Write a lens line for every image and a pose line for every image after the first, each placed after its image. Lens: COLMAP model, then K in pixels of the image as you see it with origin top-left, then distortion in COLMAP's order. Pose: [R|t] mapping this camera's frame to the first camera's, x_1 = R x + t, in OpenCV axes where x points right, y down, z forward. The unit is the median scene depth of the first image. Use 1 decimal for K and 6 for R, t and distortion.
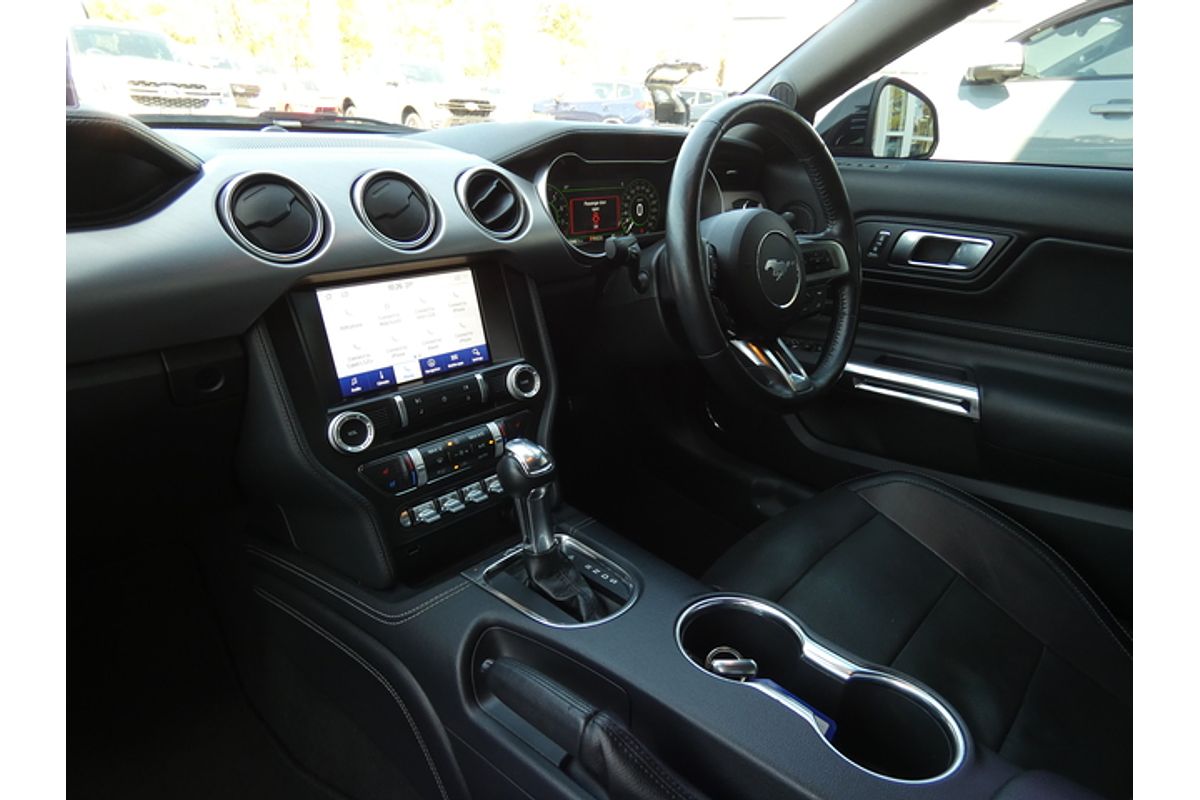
lens RADIAL K [[639.3, 0, 609.6], [0, 639.3, 400.2], [0, 0, 1]] dist [-0.009905, 0.003157]
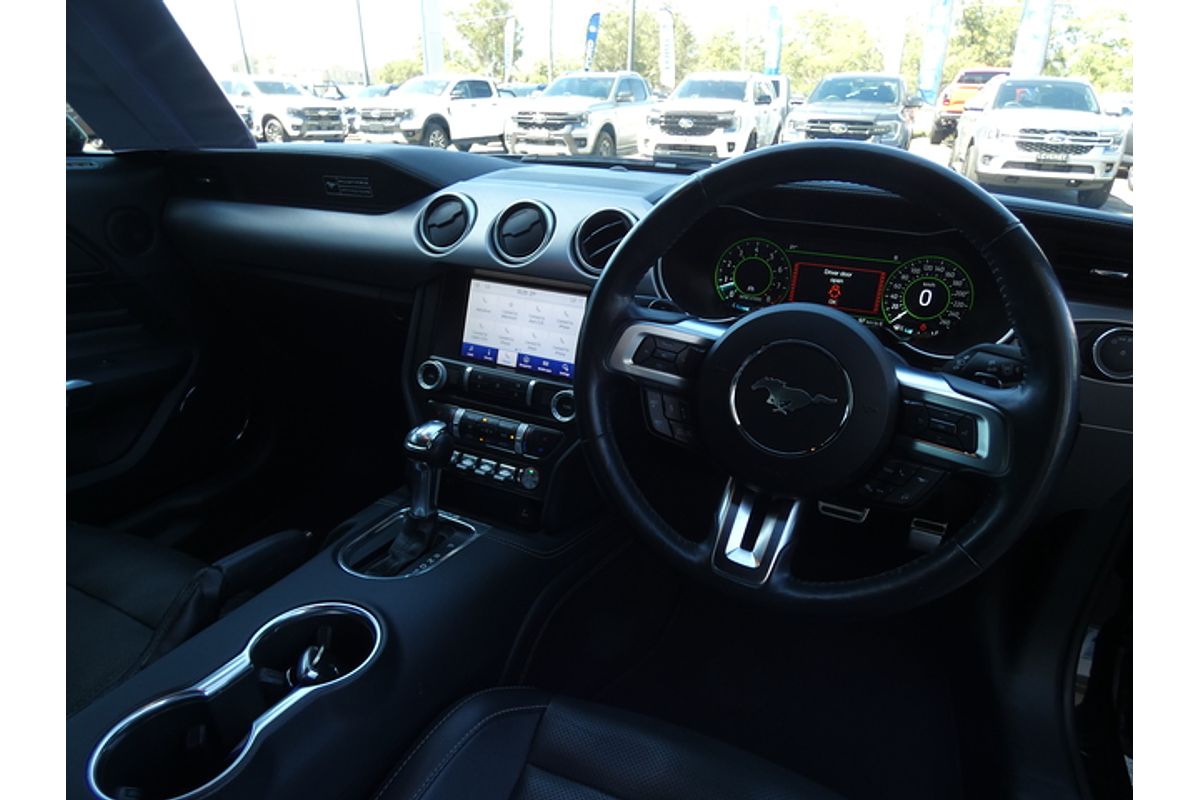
lens RADIAL K [[639.3, 0, 598.2], [0, 639.3, 397.9], [0, 0, 1]] dist [-0.009905, 0.003157]
pose [[0.357607, 0.341335, -0.869257, 0.836369], [-0.397005, 0.898077, 0.189326, -0.273967], [0.845283, 0.277395, 0.456670, 0.581414]]
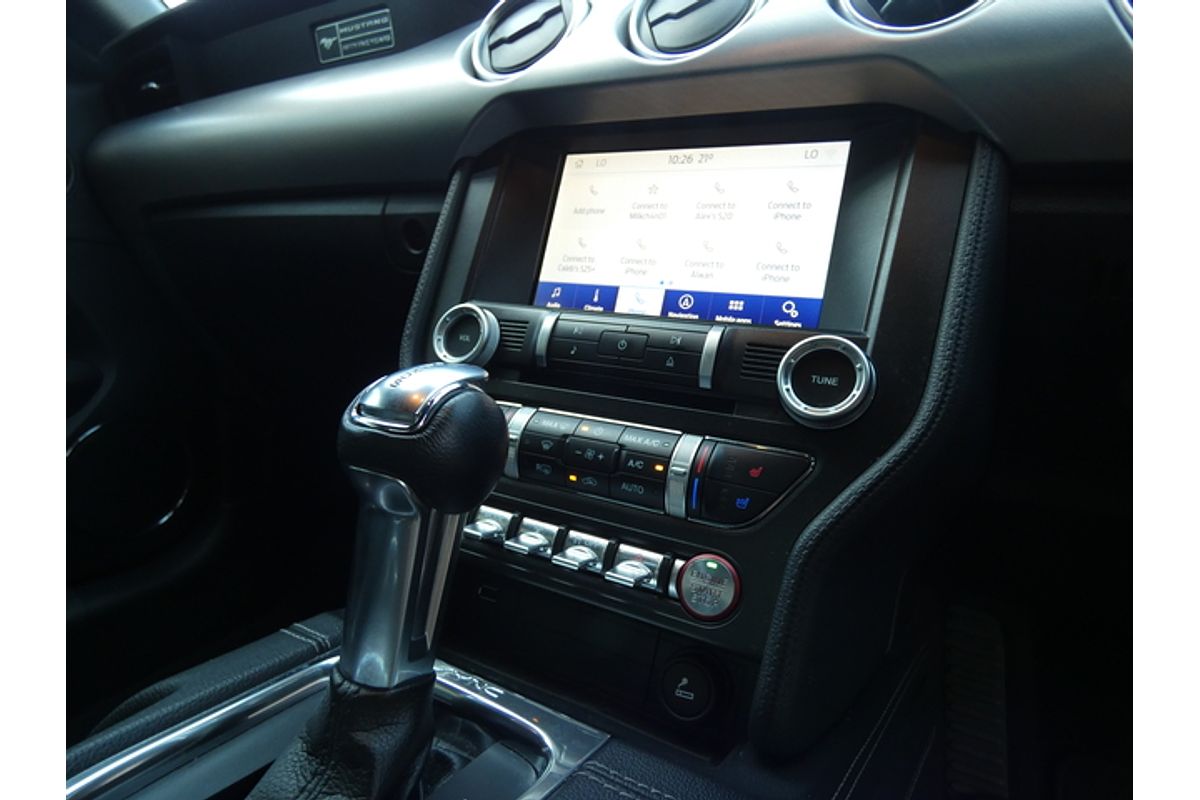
lens RADIAL K [[639.3, 0, 599.7], [0, 639.3, 403.8], [0, 0, 1]] dist [-0.009905, 0.003157]
pose [[0.281672, 0.149757, -0.947752, 0.198729], [-0.428221, 0.903541, 0.015504, 0.037020], [0.858655, 0.401480, 0.318631, 0.805567]]
